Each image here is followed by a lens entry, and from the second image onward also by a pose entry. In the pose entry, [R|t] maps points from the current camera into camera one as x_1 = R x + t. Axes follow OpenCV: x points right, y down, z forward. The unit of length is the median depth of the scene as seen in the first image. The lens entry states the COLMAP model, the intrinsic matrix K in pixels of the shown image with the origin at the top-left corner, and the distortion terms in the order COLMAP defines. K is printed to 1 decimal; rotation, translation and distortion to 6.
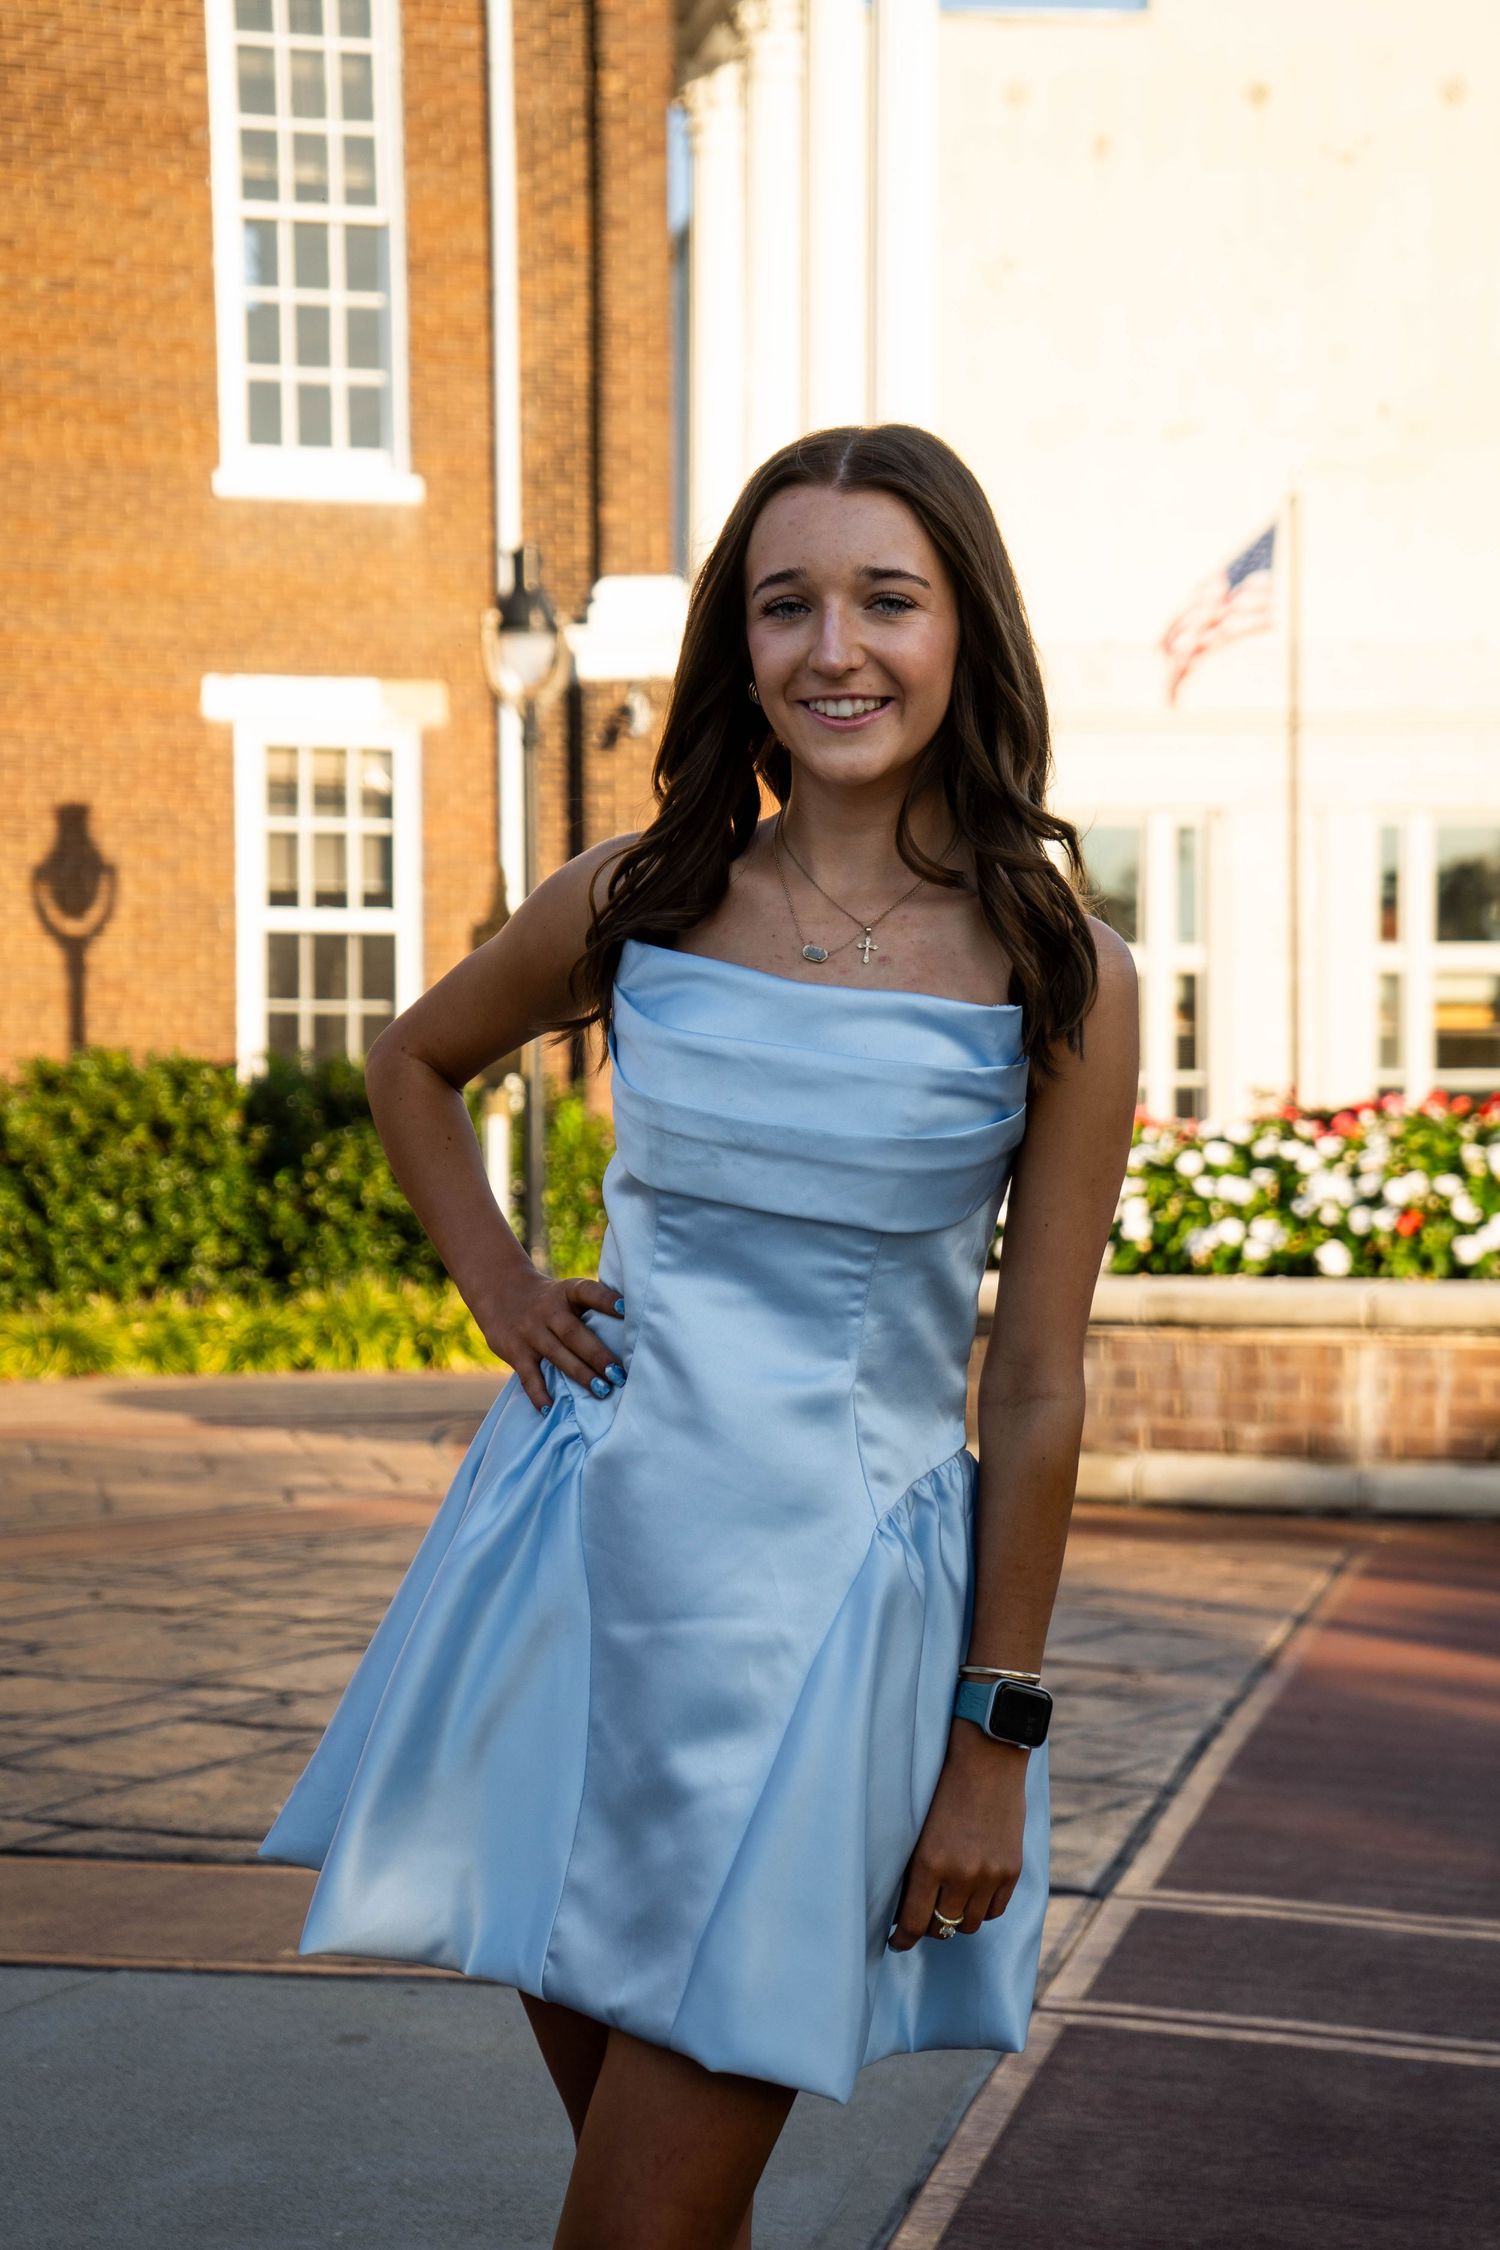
lens RADIAL K [[4433.3, 0, 778.9], [0, 4433.3, 1160.4], [0, 0, 1]] dist [0.734031, 0.000000]
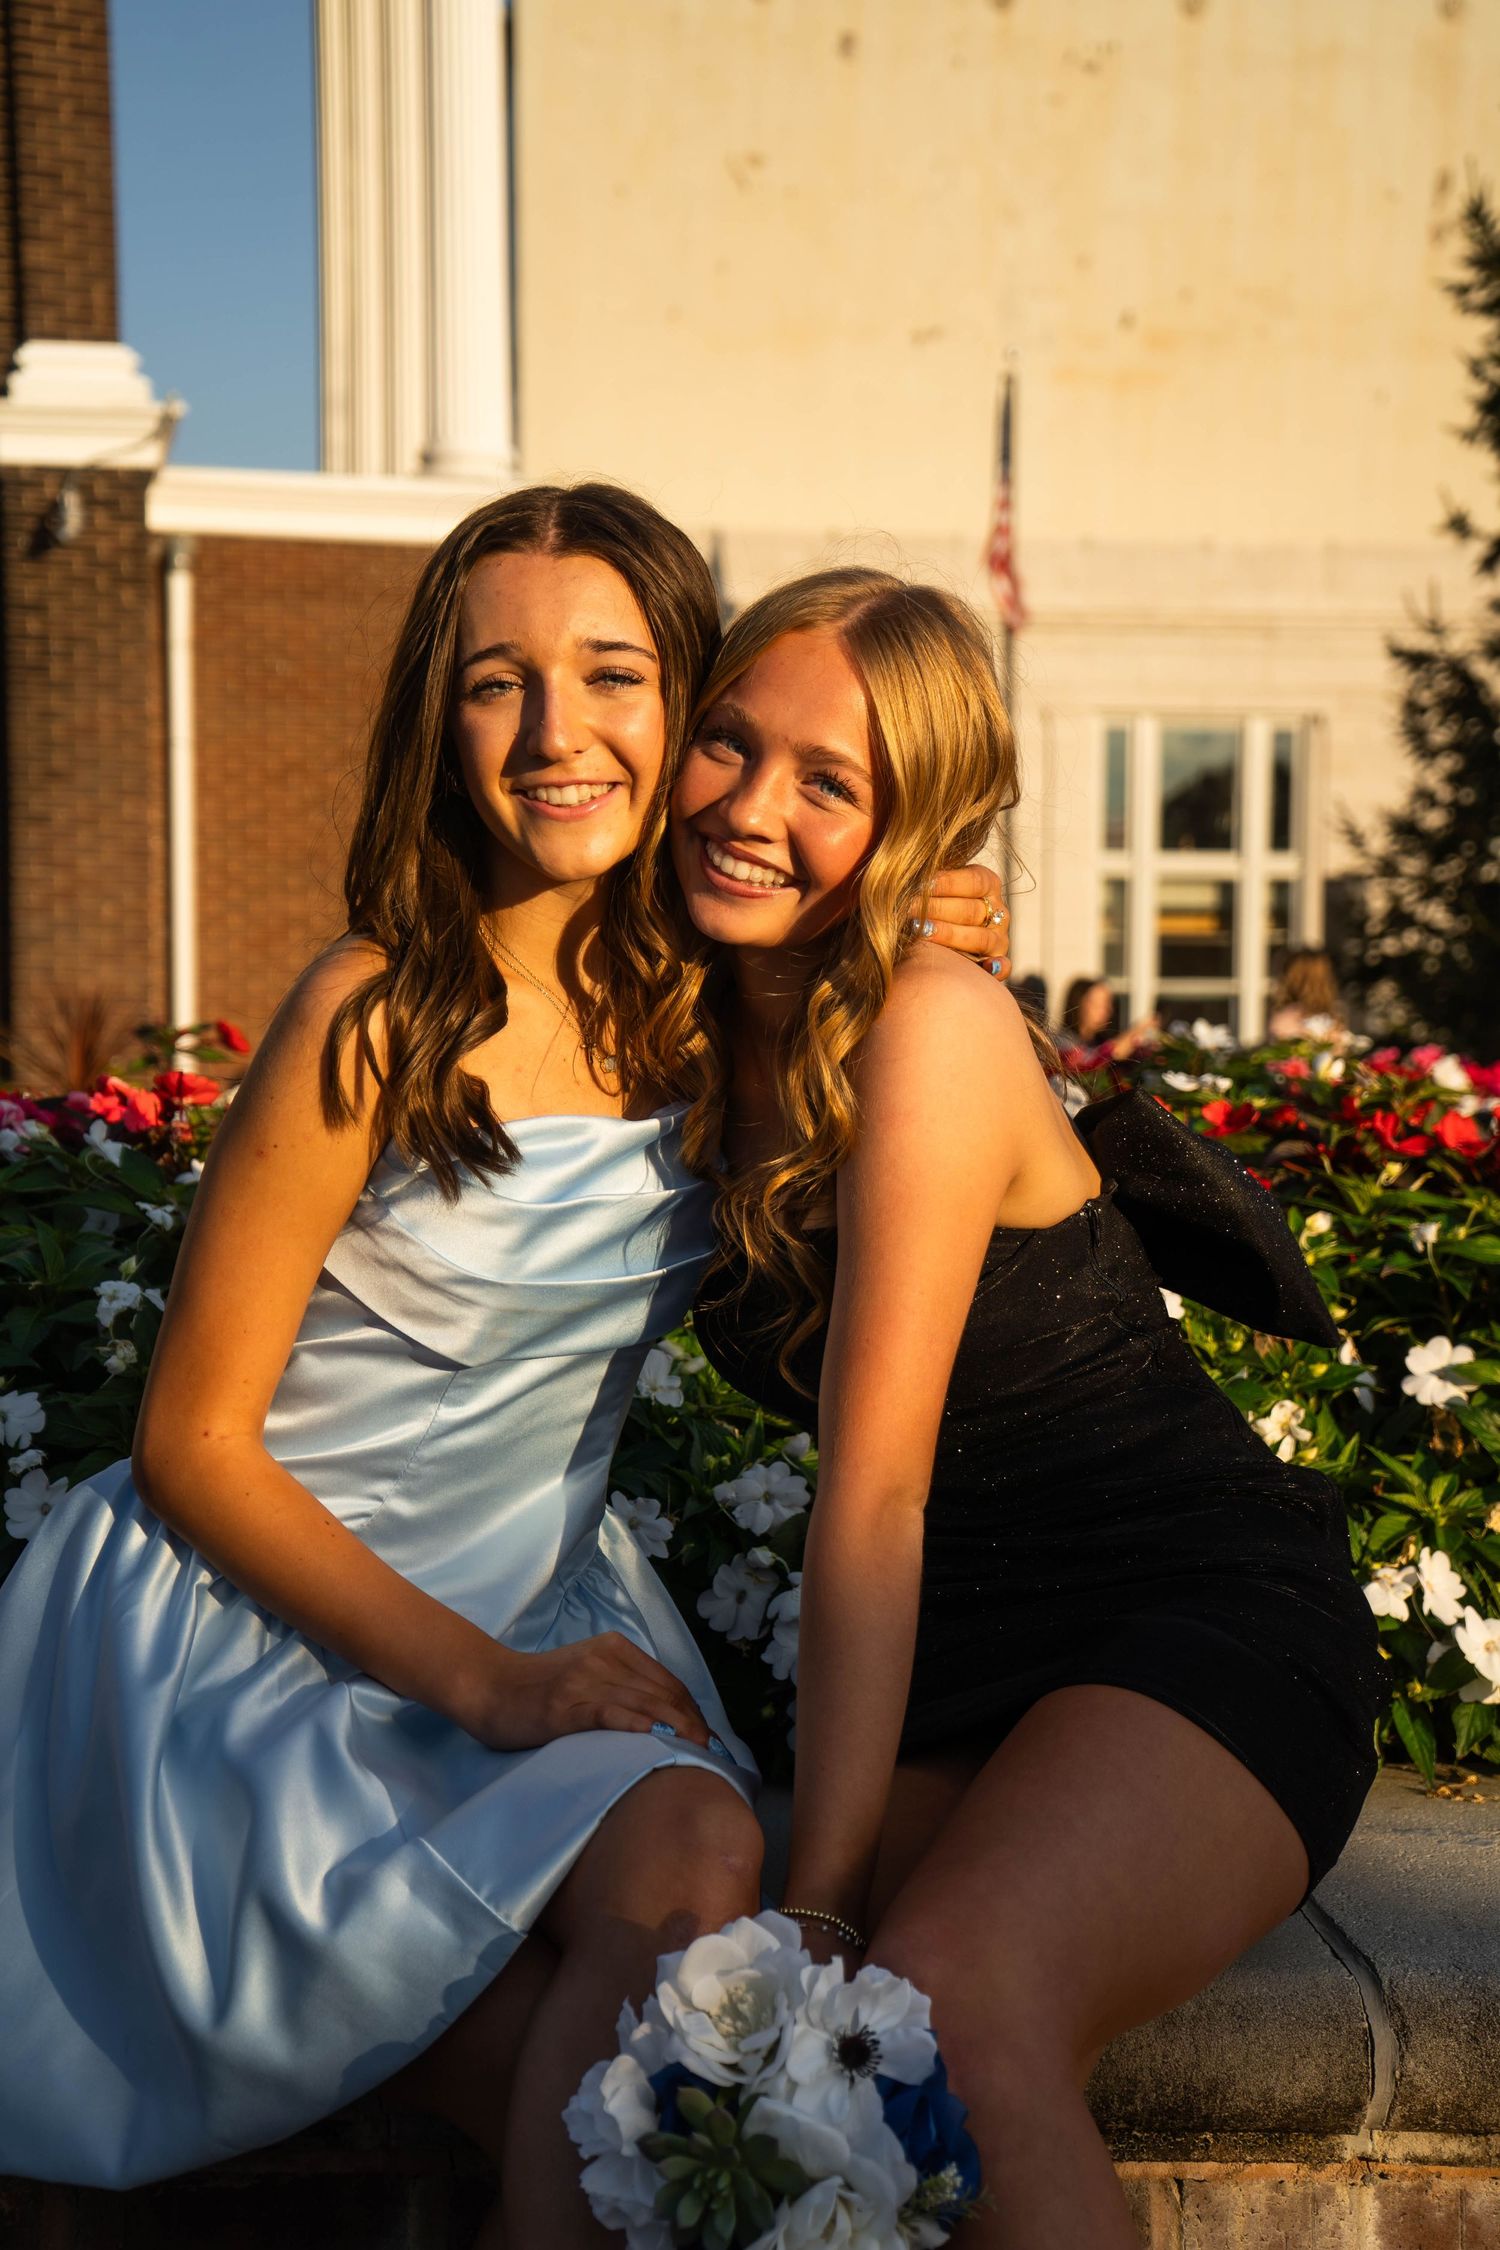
lens RADIAL K [[3714.8, 0, 777.3], [0, 3714.8, 1120.1], [0, 0, 1]] dist [0.438876, 0.000000]
pose [[0.999661, 0.012804, 0.022682, 0.084921], [-0.013293, 0.999680, 0.021529, -0.010461], [-0.022399, -0.021823, 0.999511, 0.354565]]
